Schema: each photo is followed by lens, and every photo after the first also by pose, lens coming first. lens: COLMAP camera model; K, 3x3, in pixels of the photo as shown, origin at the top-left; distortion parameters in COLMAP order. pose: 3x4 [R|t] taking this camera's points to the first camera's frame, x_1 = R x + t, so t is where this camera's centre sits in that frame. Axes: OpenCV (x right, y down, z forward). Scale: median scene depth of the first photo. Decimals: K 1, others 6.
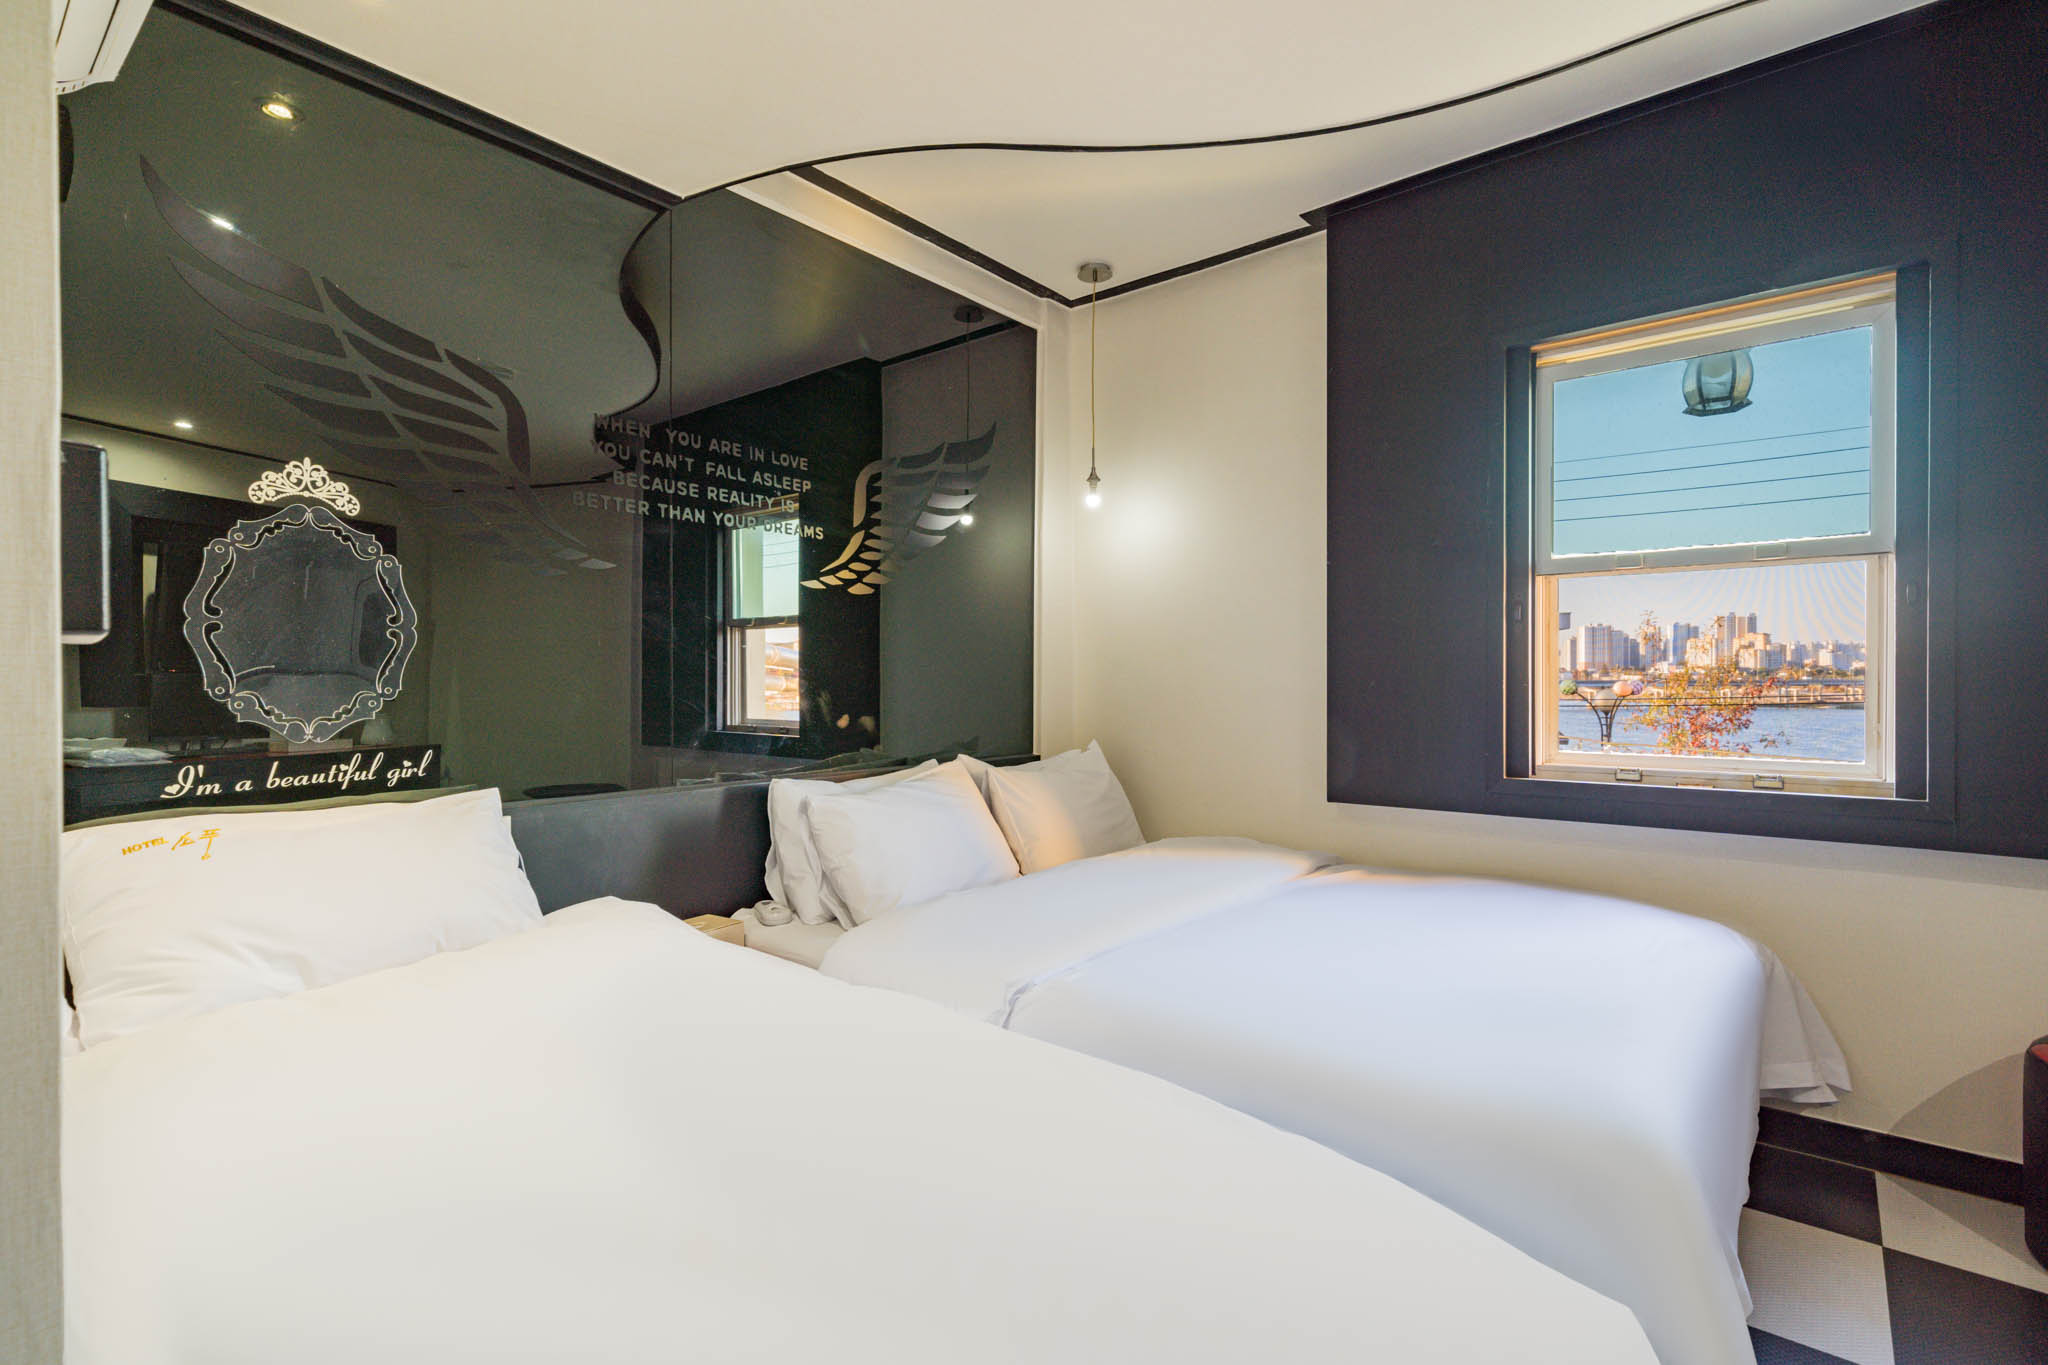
lens RADIAL K [[923.1, 0, 1027.5], [0, 923.1, 696.5], [0, 0, 1]] dist [0.002297, 0.000245]
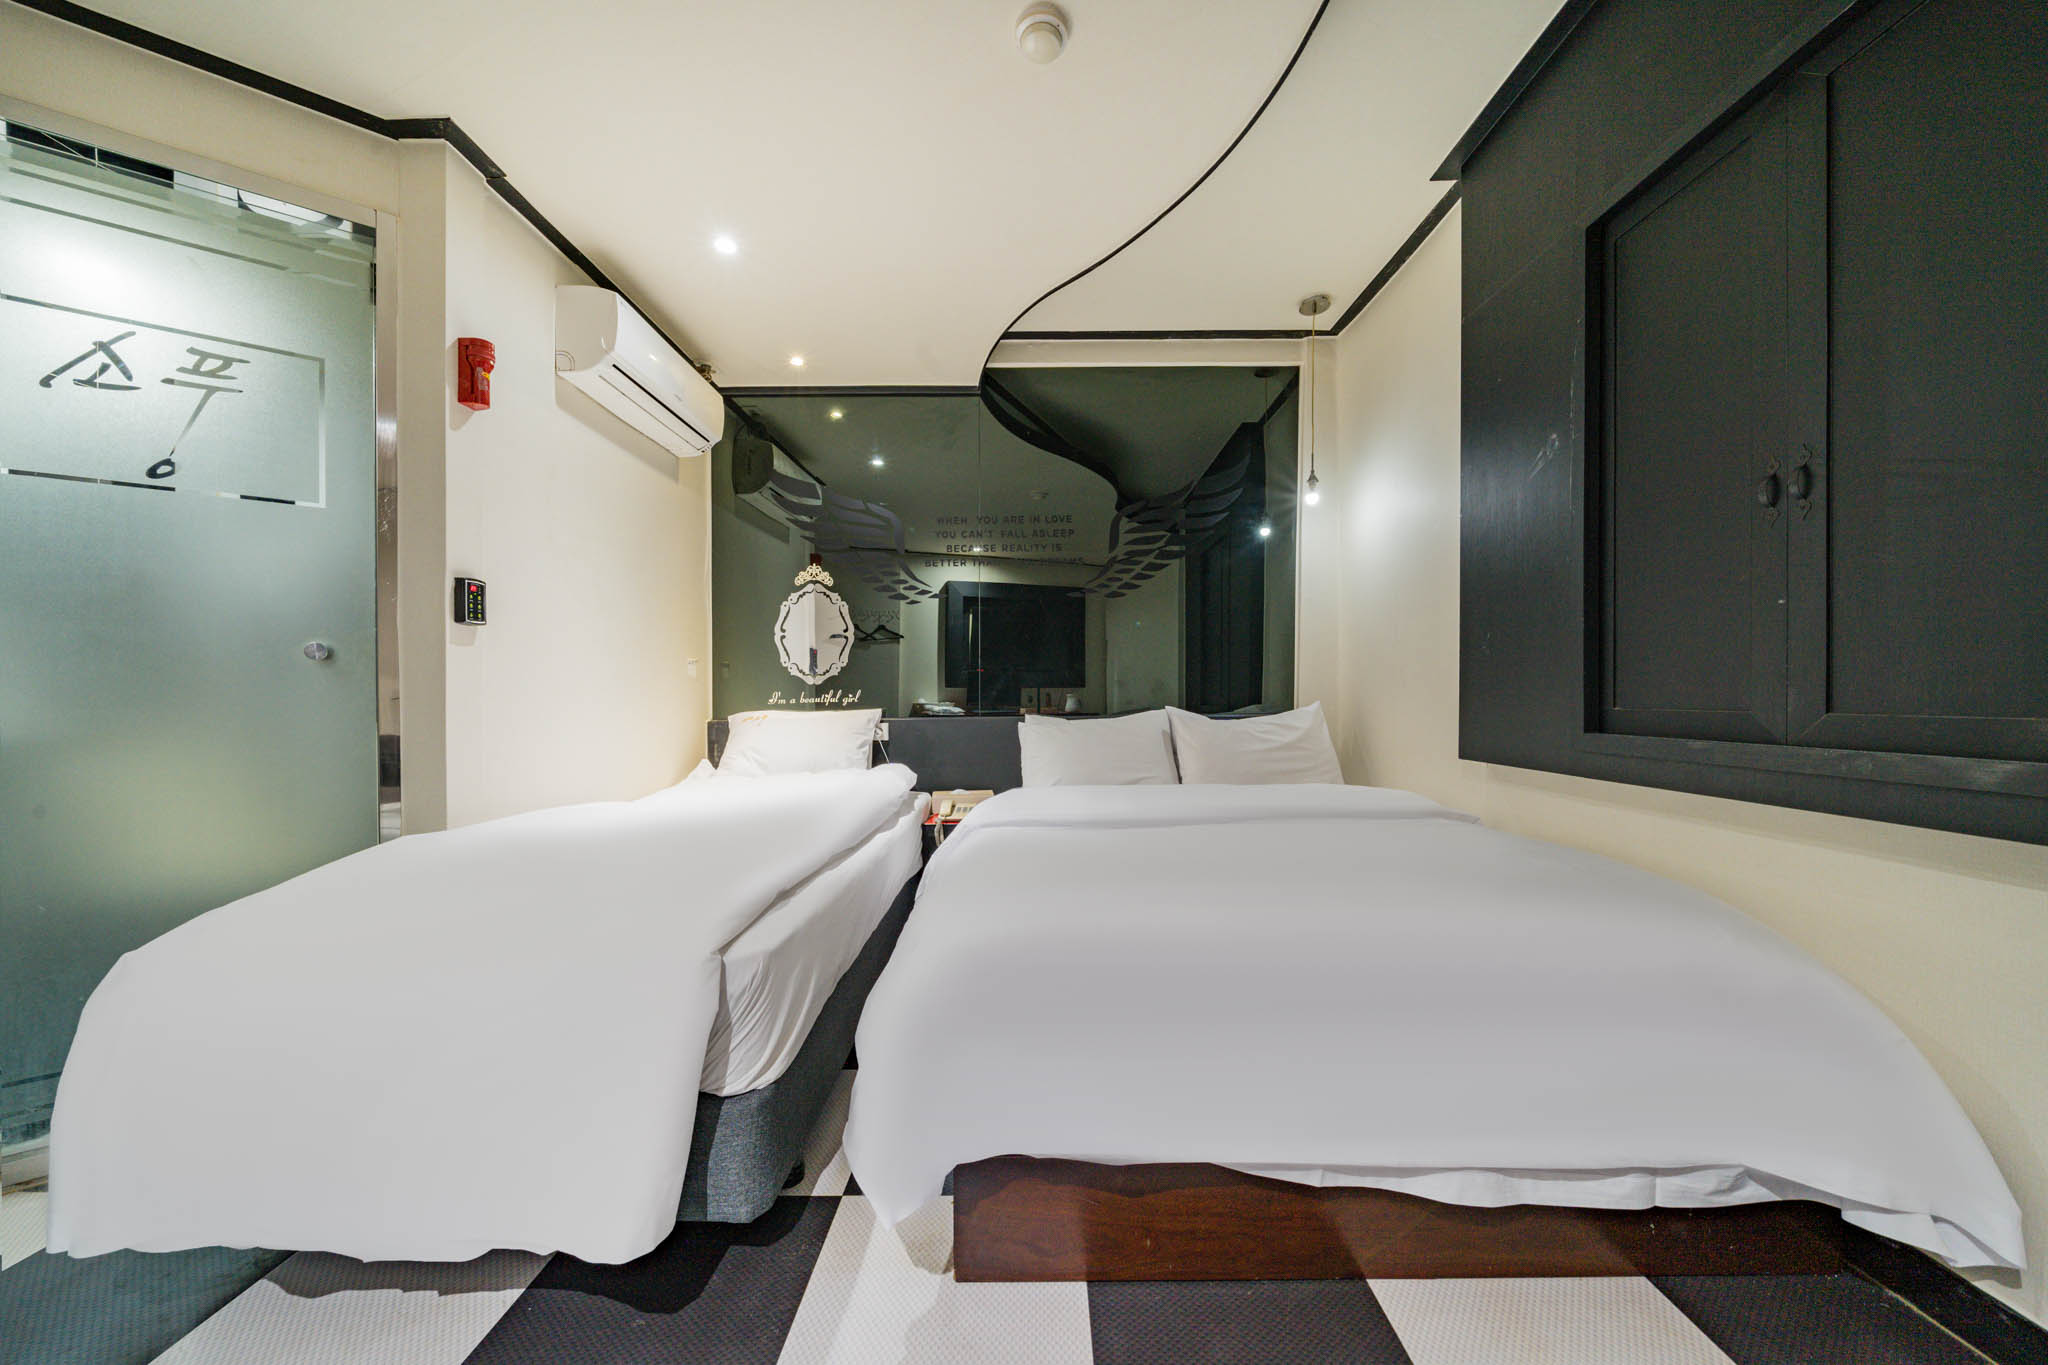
lens RADIAL K [[695.5, 0, 1027.7], [0, 695.5, 696.9], [0, 0, 1]] dist [-0.007657, -0.000070]
pose [[0.650728, 0.004741, -0.759296, 0.855081], [-0.005305, 0.999984, 0.001698, 0.070097], [0.759293, 0.002923, 0.650743, 0.245342]]
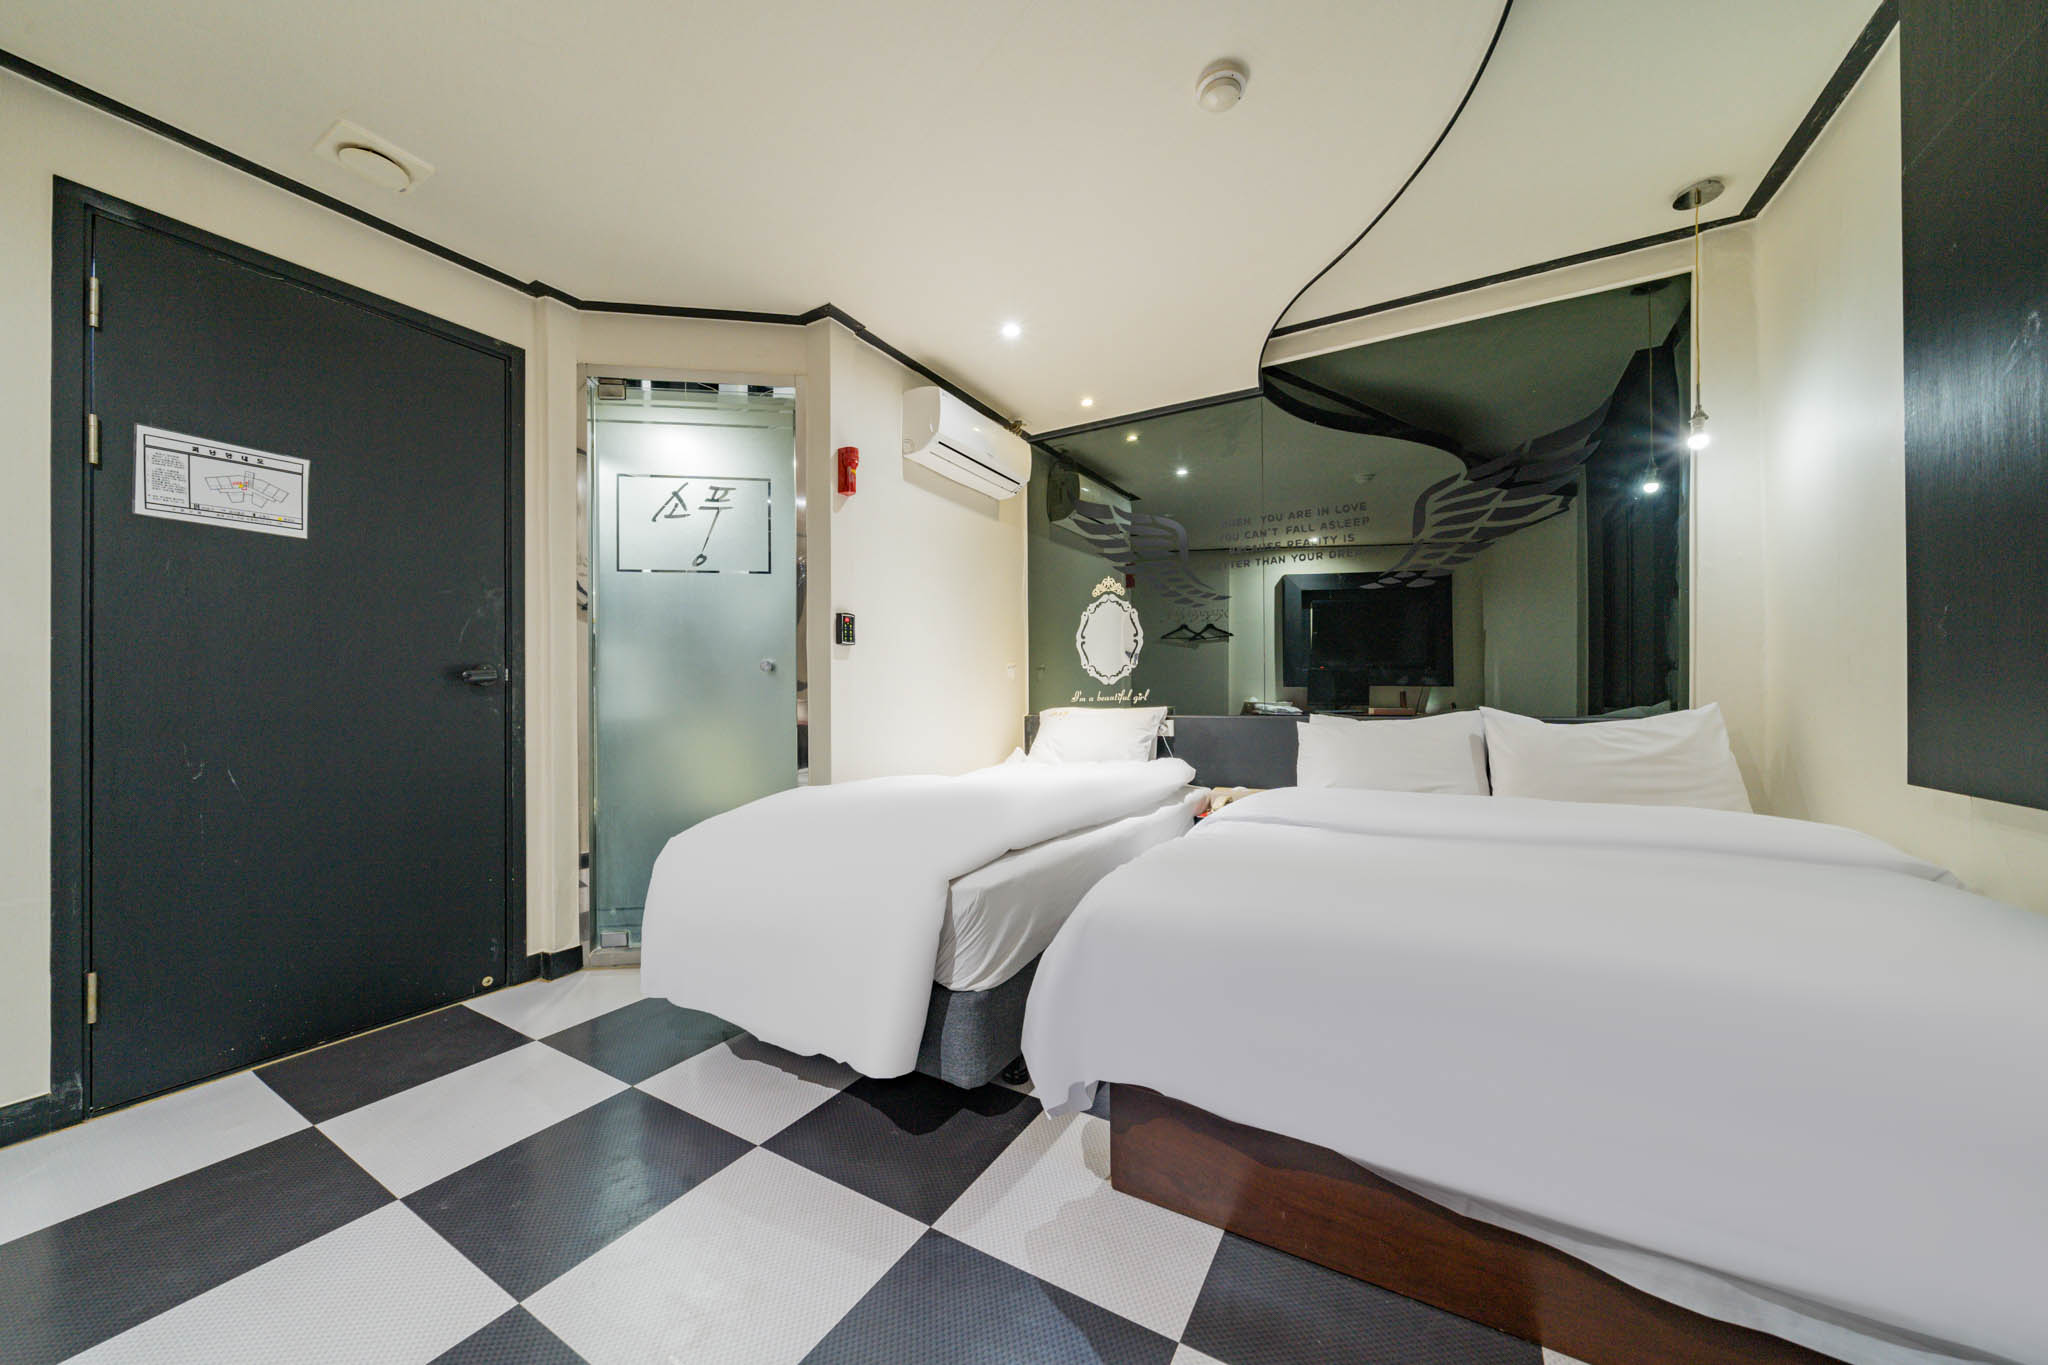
lens RADIAL K [[694.1, 0, 1018.0], [0, 694.1, 689.9], [0, 0, 1]] dist [-0.007137, -0.000164]
pose [[0.187536, -0.002418, -0.982255, 1.034467], [-0.005894, 0.999976, -0.003587, 0.068661], [0.982240, 0.006462, 0.187517, 0.352086]]
